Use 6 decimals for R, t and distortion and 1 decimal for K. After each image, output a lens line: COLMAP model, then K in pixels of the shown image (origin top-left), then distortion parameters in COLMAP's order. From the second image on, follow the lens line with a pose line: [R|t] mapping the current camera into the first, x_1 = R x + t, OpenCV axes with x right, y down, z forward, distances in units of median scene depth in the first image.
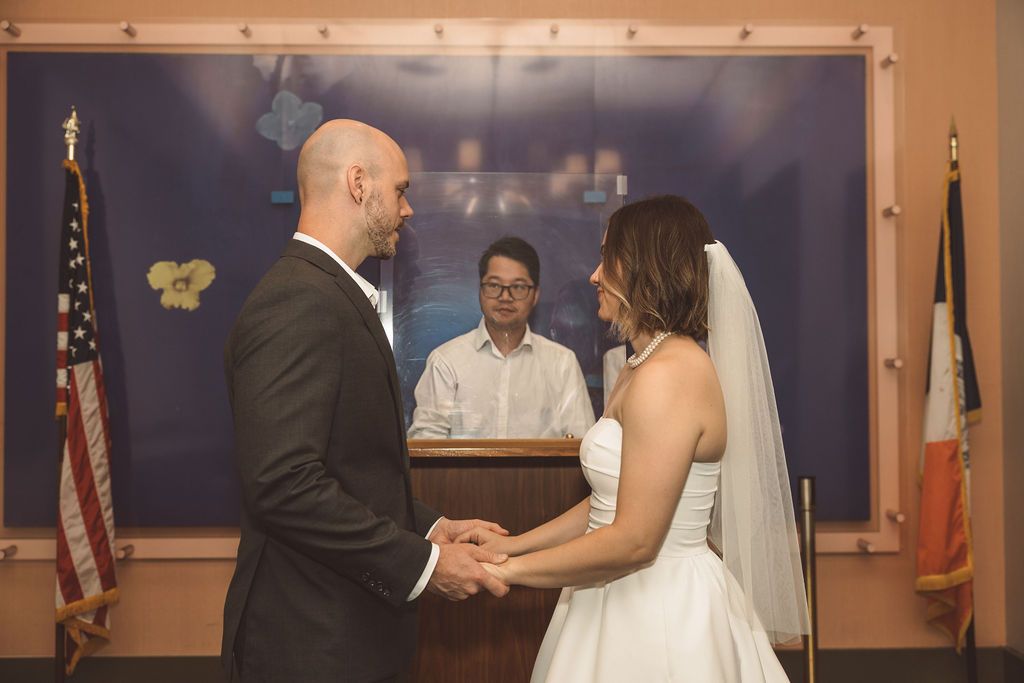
lens RADIAL K [[1071.4, 0, 512.0], [0, 1071.4, 341.5], [0, 0, 1]] dist [0.010881, -0.012817]
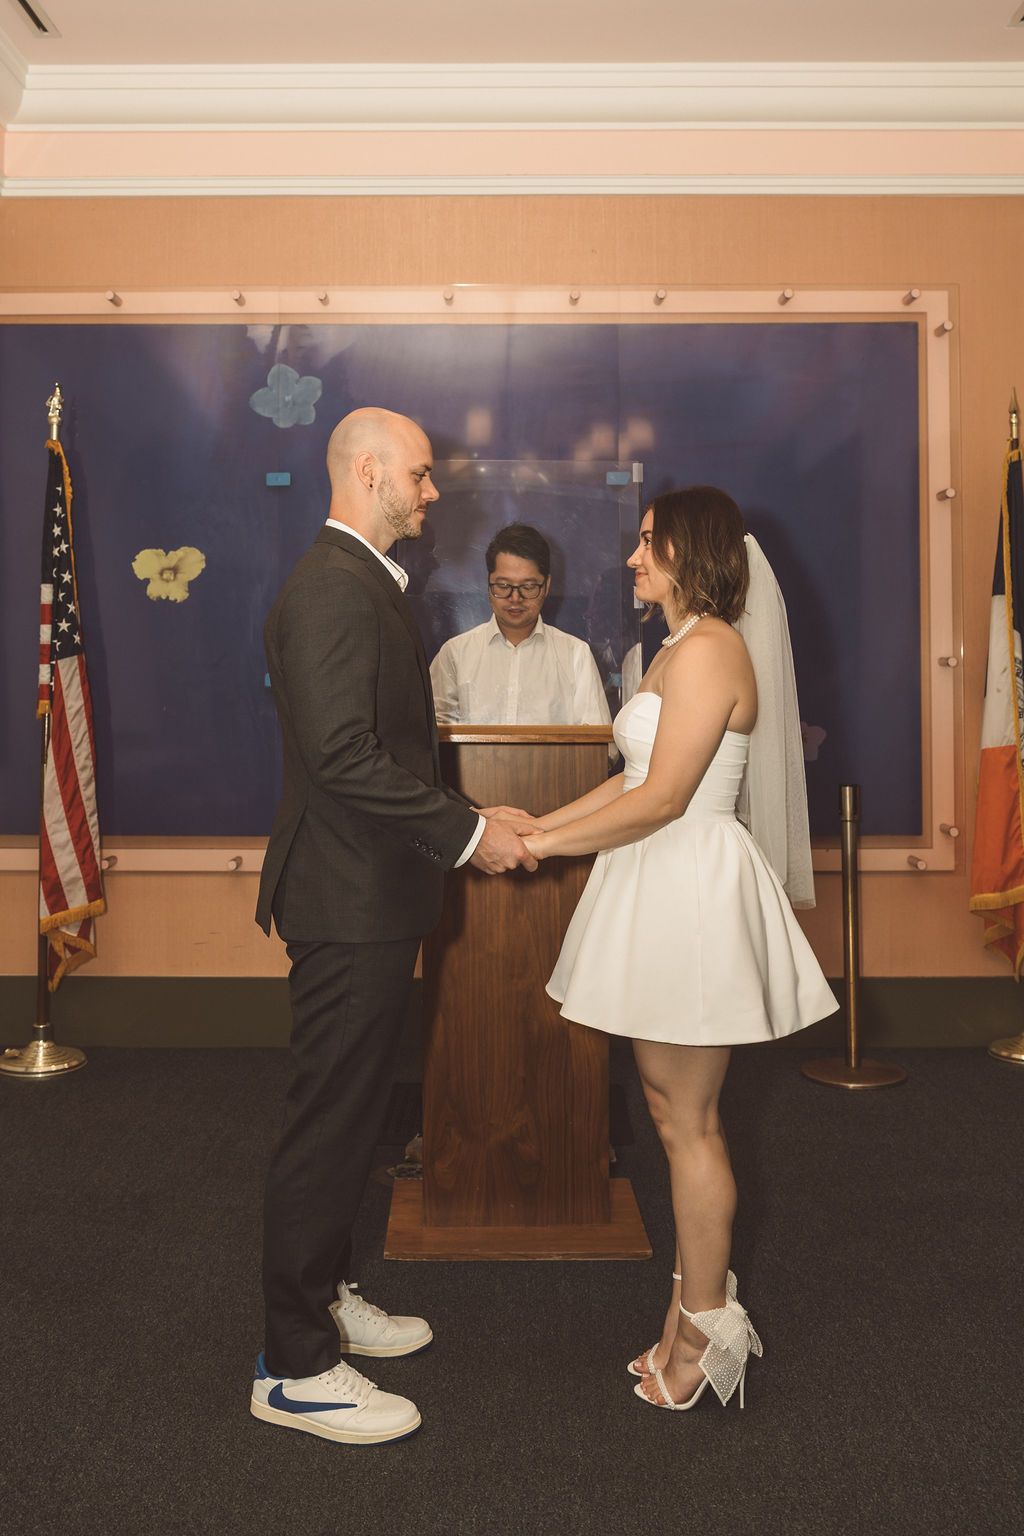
lens RADIAL K [[1339.6, 0, 483.7], [0, 1339.6, 646.2], [0, 0, 1]] dist [-0.018108, 0.013106]
pose [[0.999476, 0.002947, -0.032229, -0.000268], [-0.003042, 0.999991, -0.002909, 0.011767], [0.032220, 0.003006, 0.999476, -0.145189]]
